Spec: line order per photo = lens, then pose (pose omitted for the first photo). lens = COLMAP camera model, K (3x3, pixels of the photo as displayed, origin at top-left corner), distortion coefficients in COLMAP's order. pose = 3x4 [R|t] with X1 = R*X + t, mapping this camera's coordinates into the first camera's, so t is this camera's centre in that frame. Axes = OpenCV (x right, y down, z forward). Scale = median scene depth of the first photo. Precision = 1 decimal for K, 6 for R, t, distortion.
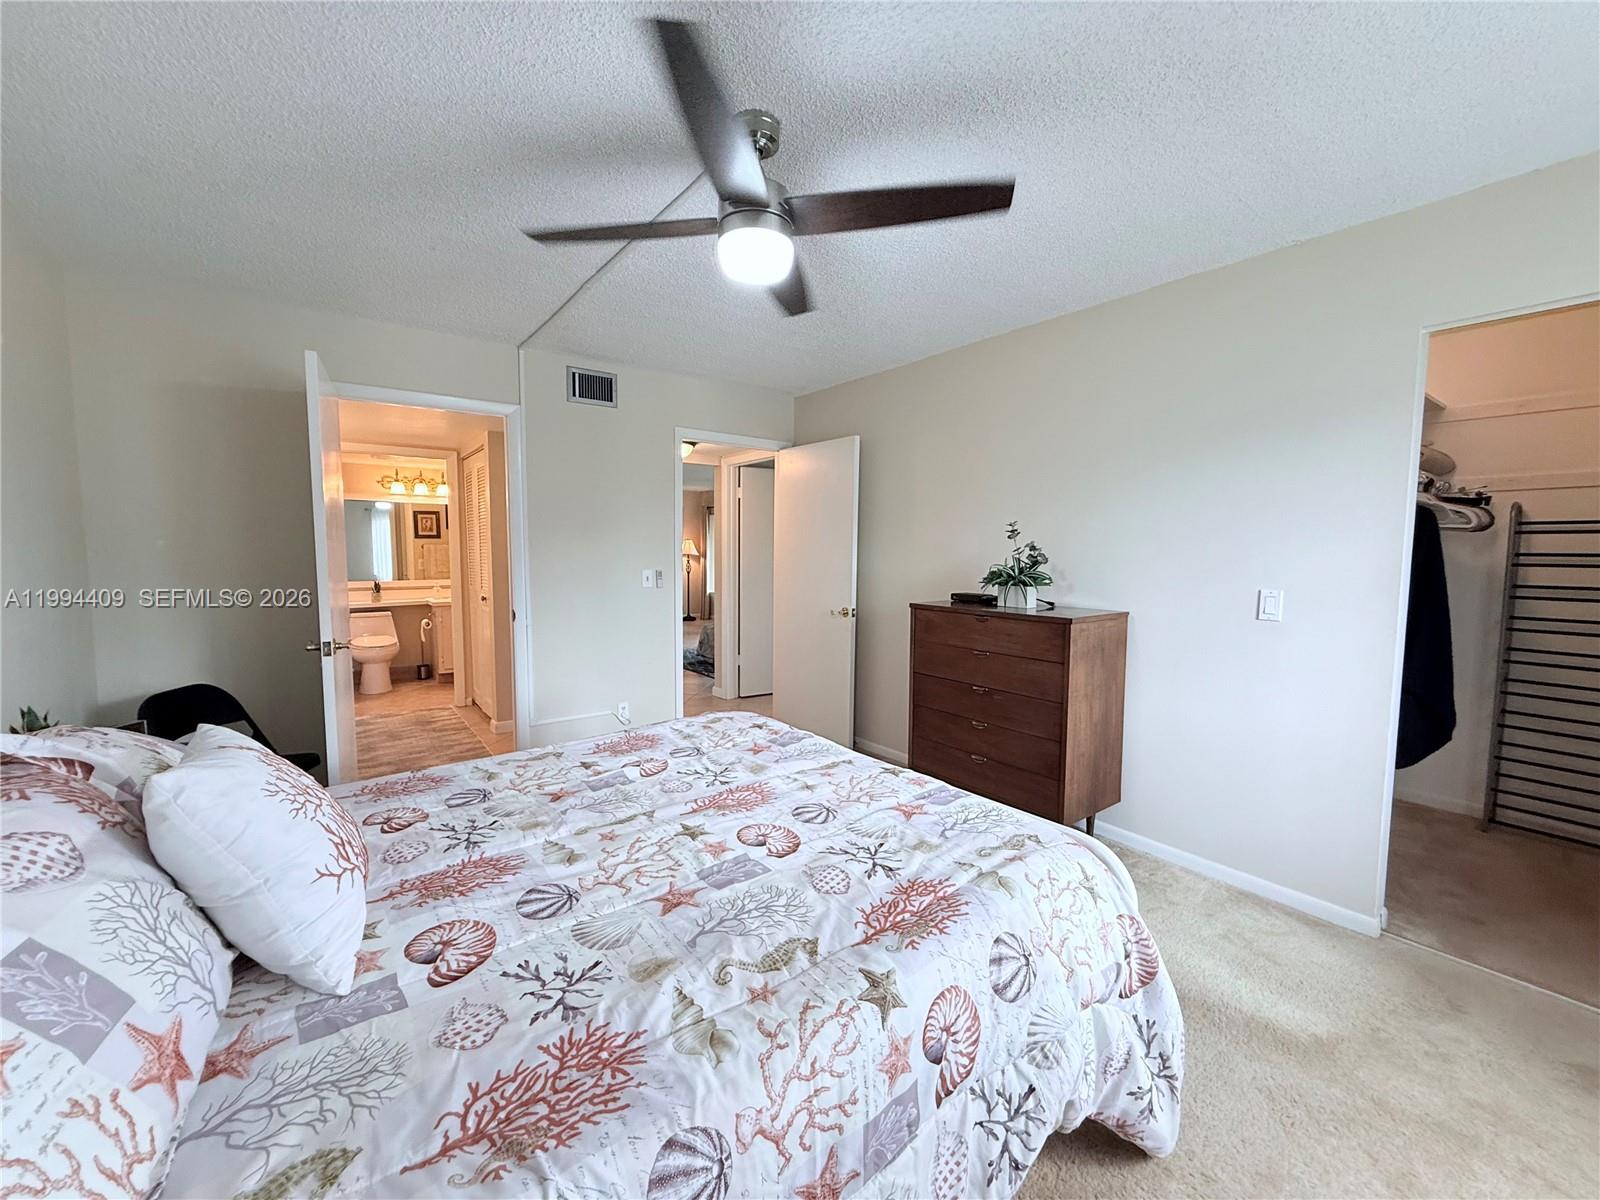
lens RADIAL K [[635.8, 0, 793.7], [0, 635.8, 600.1], [0, 0, 1]] dist [-0.006762, 0.001331]
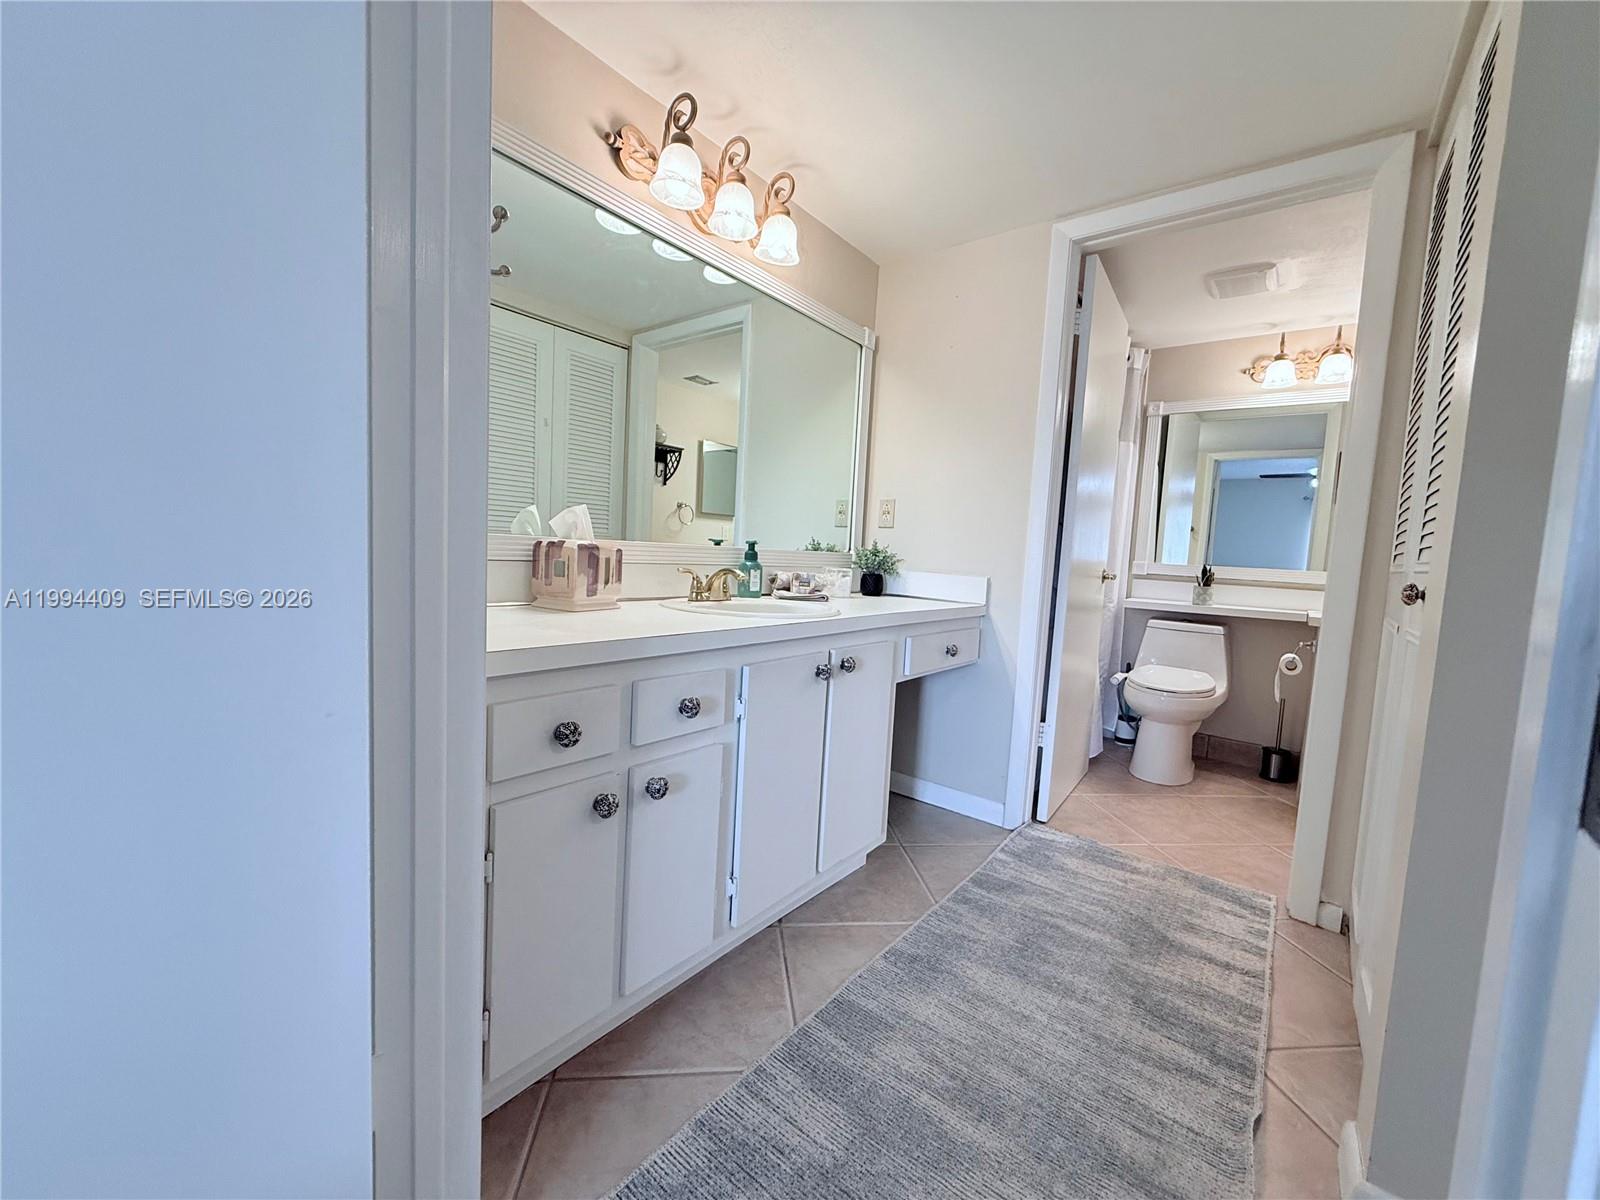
lens RADIAL K [[635.8, 0, 800.7], [0, 635.8, 596.3], [0, 0, 1]] dist [-0.006762, 0.001331]
pose [[0.257315, 0.085257, -0.962559, -0.966832], [-0.131320, 0.989945, 0.052578, 0.049352], [0.957363, 0.112874, 0.265923, 2.171995]]
